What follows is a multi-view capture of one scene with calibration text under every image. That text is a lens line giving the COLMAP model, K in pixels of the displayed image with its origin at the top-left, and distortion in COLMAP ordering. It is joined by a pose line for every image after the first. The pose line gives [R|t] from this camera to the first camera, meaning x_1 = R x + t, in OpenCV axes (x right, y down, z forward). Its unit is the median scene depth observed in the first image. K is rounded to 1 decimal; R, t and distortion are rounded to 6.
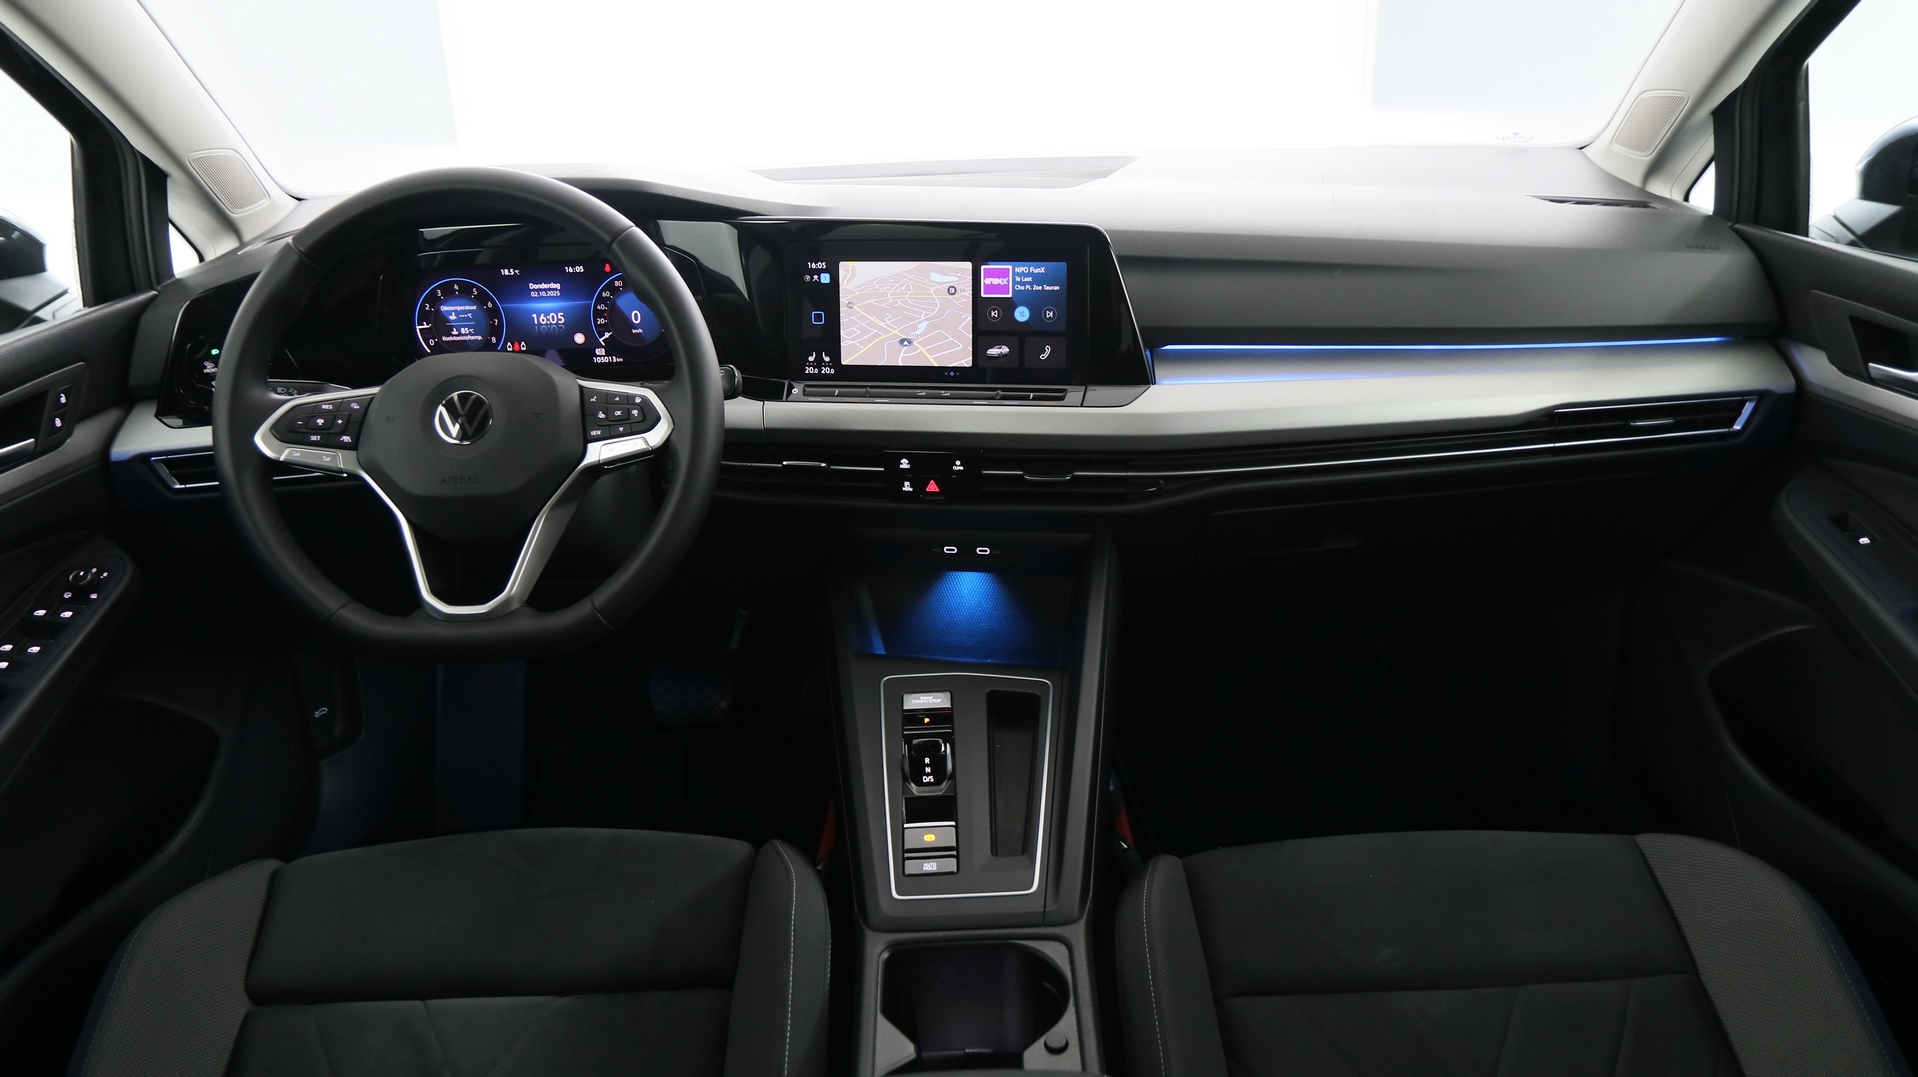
lens RADIAL K [[1451.9, 0, 956.9], [0, 1451.9, 549.3], [0, 0, 1]] dist [-0.013614, 0.011887]
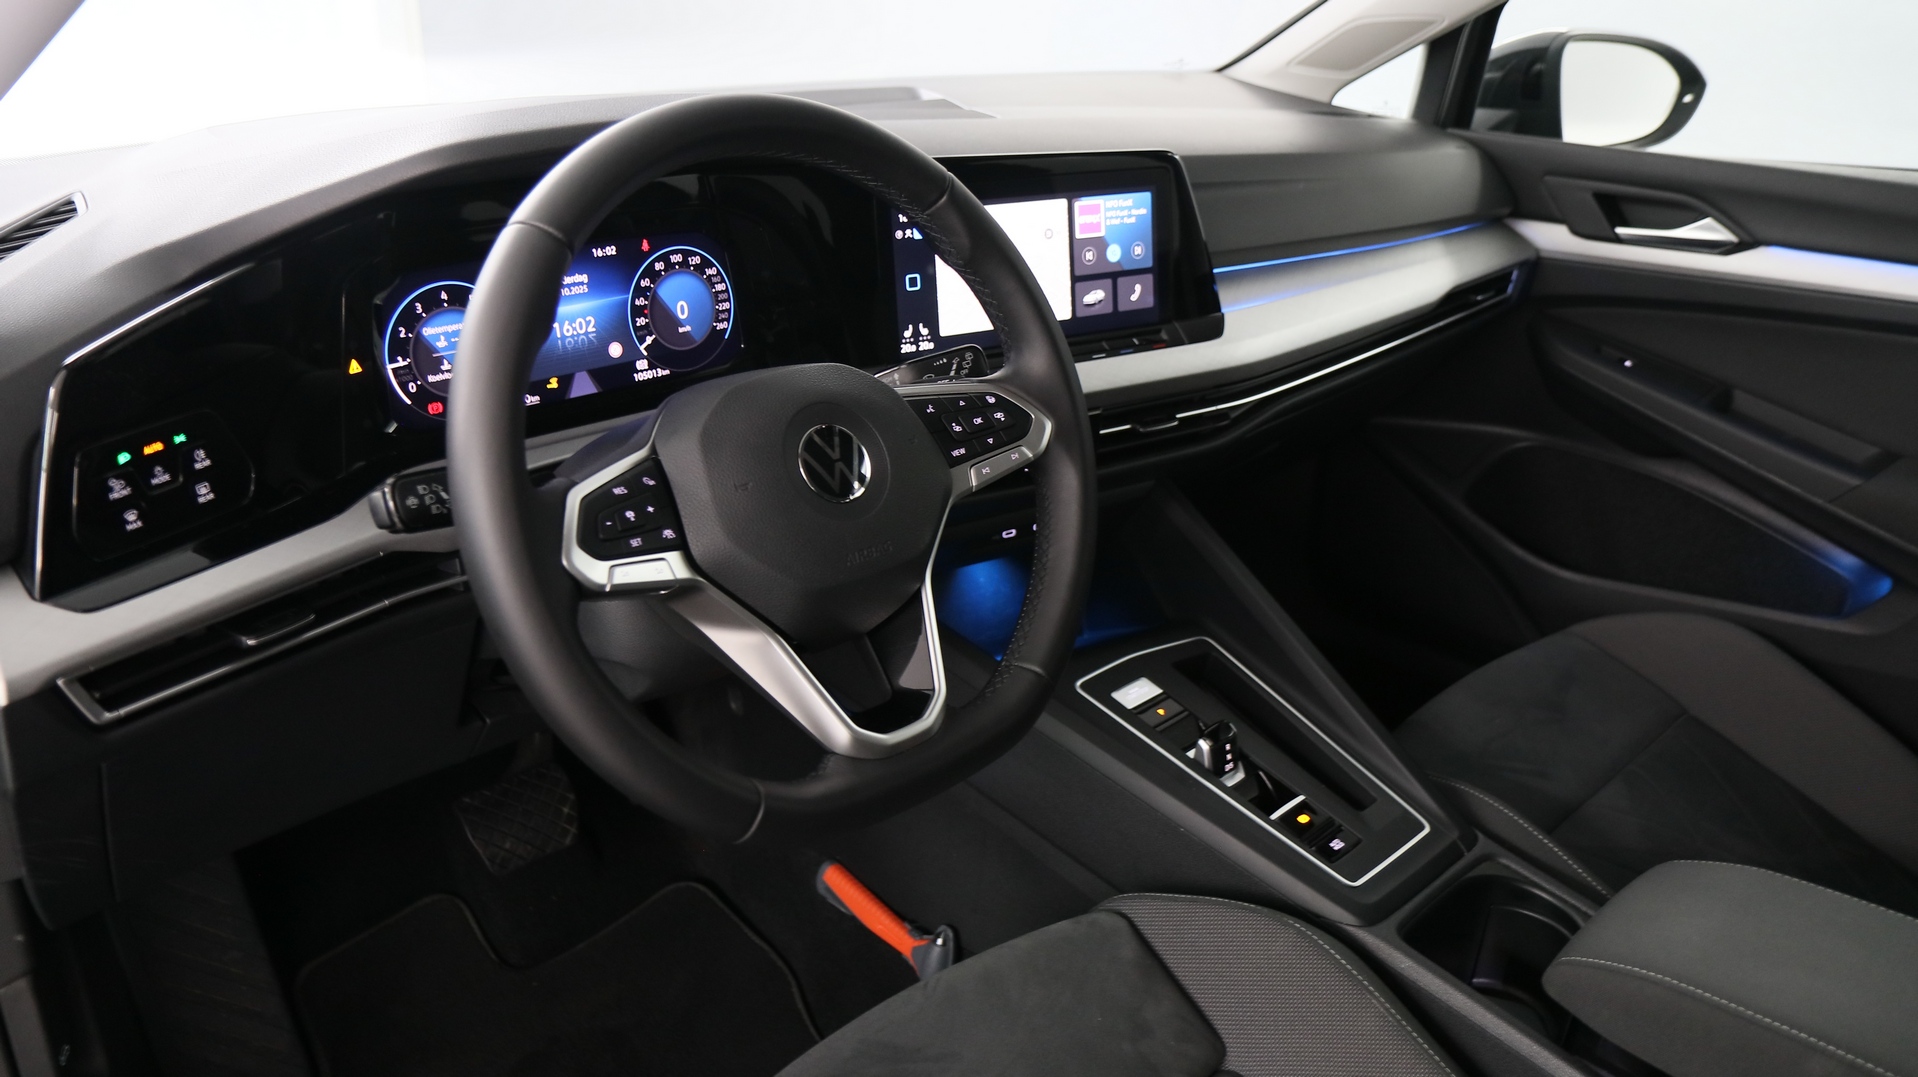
lens RADIAL K [[1451.9, 0, 961.6], [0, 1451.9, 545.7], [0, 0, 1]] dist [-0.013614, 0.011887]
pose [[0.725264, -0.221987, 0.651700, -0.635787], [0.204868, 0.973298, 0.103538, -0.094584], [-0.657283, 0.058421, 0.751376, 0.381100]]
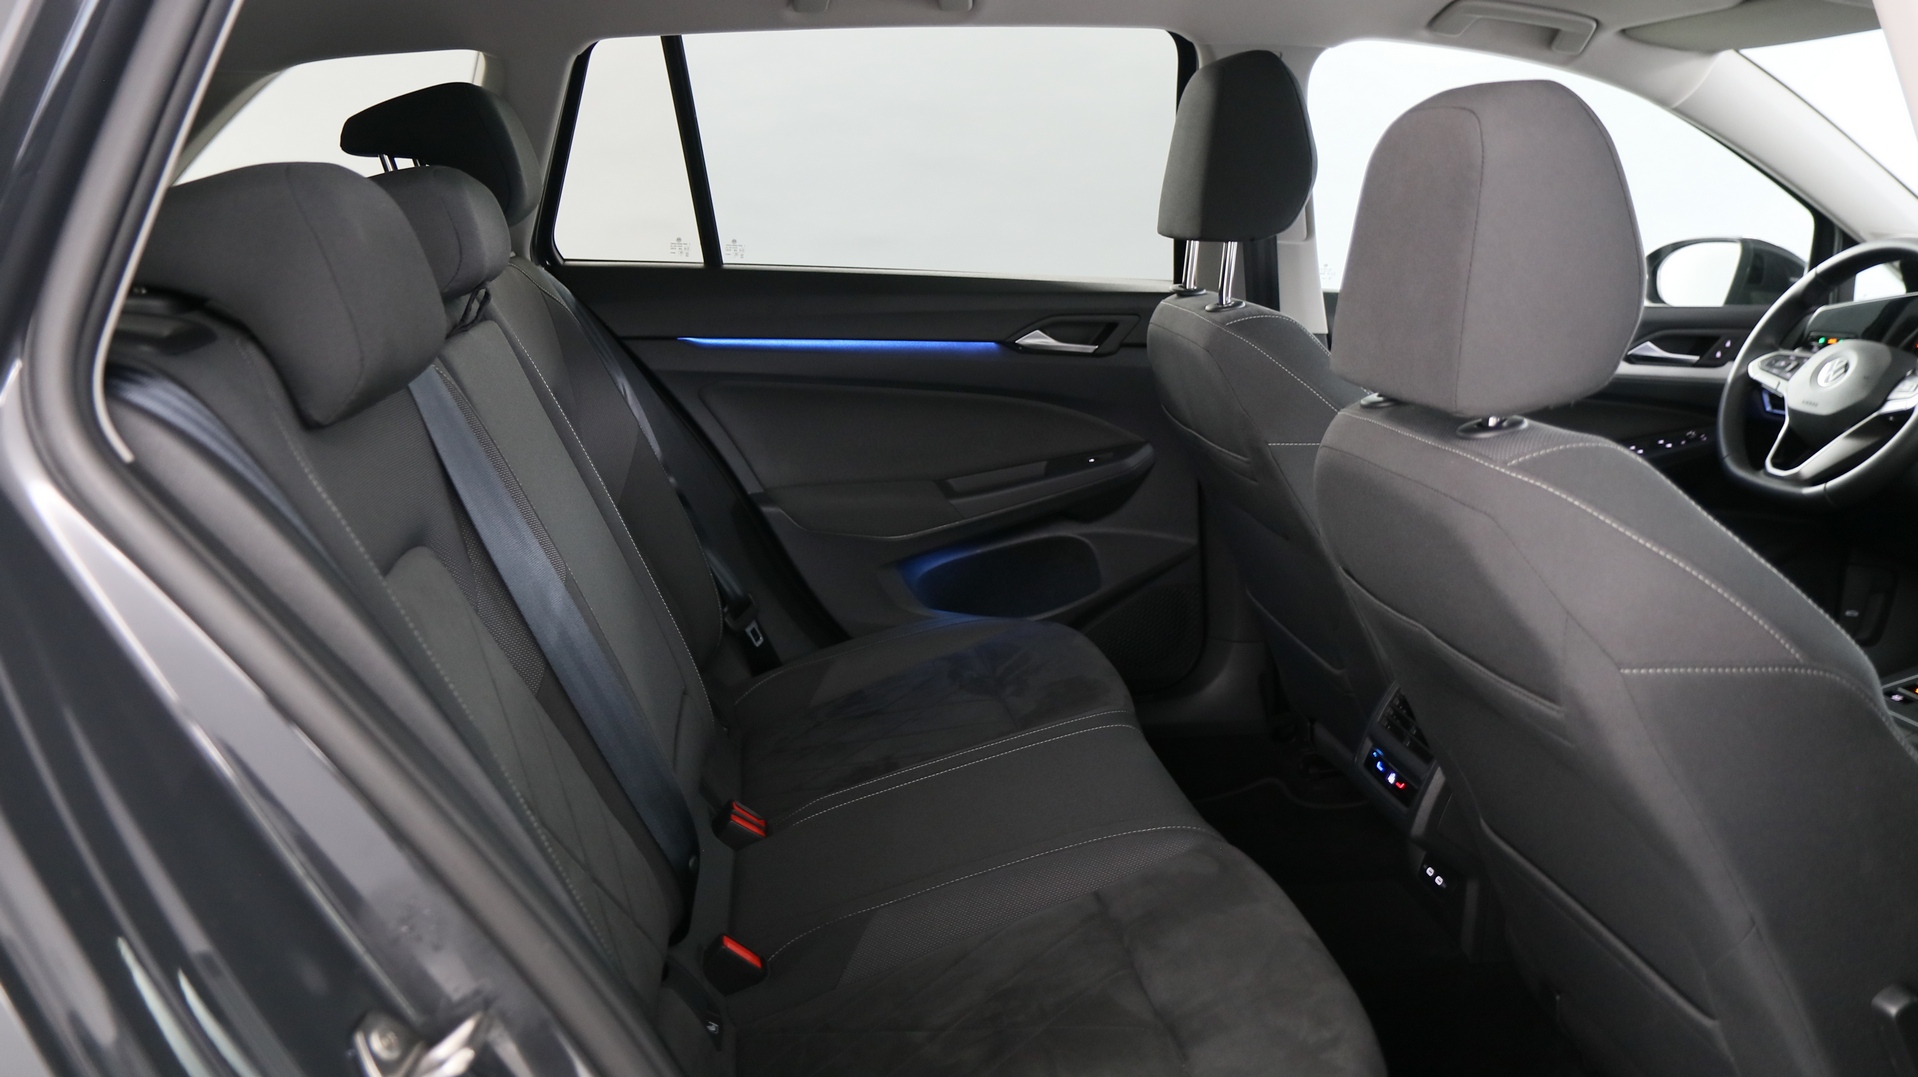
lens RADIAL K [[1451.9, 0, 973.3], [0, 1451.9, 539.1], [0, 0, 1]] dist [-0.013614, 0.011887]
pose [[0.137696, 0.263860, -0.954682, 1.028259], [-0.383064, 0.903047, 0.194338, 0.125608], [0.913401, 0.338945, 0.225422, -0.218257]]
